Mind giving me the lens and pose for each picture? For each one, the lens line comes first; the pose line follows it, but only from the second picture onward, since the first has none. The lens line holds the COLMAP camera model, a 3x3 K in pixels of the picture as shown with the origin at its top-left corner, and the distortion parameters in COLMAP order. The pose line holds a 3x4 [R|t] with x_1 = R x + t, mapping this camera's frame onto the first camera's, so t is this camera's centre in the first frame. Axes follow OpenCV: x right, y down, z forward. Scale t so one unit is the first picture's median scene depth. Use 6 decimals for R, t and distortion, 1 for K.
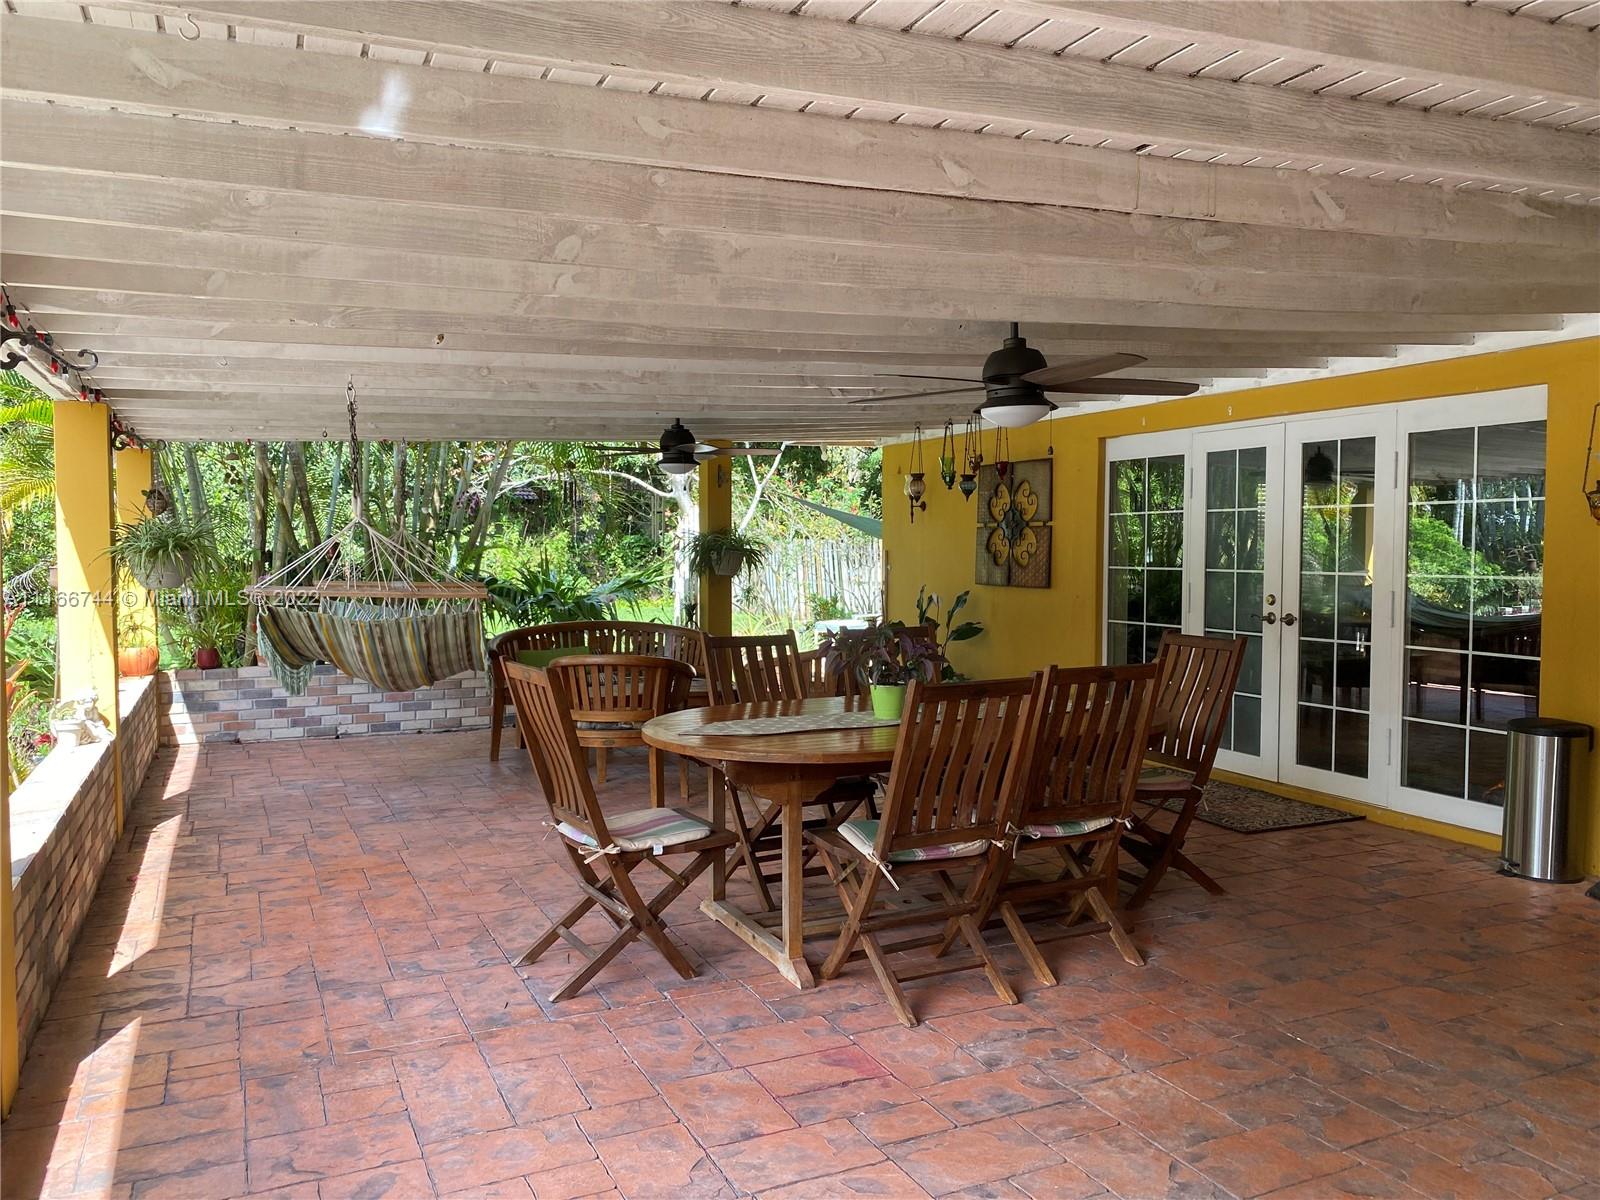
lens RADIAL K [[1223.7, 0, 793.5], [0, 1223.7, 598.2], [0, 0, 1]] dist [0.054594, -0.094286]
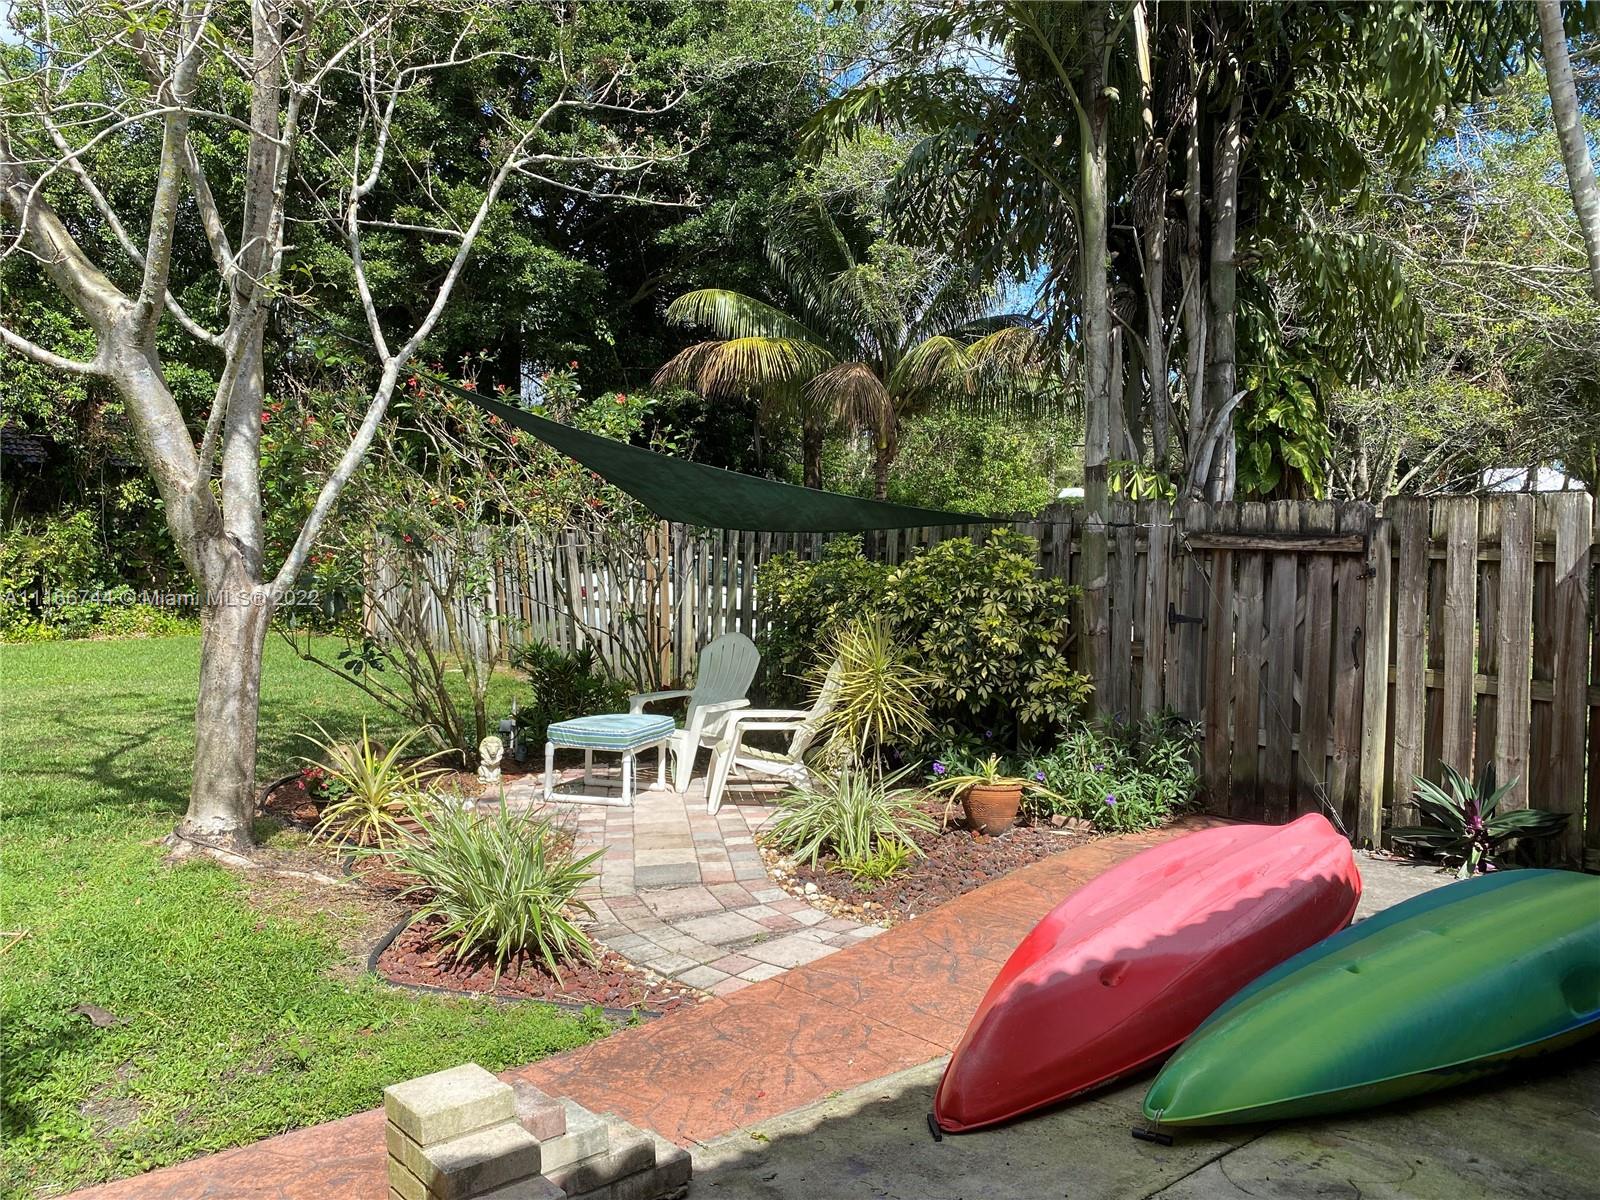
lens RADIAL K [[1330.9, 0, 798.8], [0, 1330.9, 603.3], [0, 0, 1]] dist [0.051123, 0.000594]
pose [[0.970382, -0.008725, 0.241417, -0.004127], [0.007138, 0.999947, 0.007446, -0.012364], [-0.241469, -0.005502, 0.970393, 0.294800]]
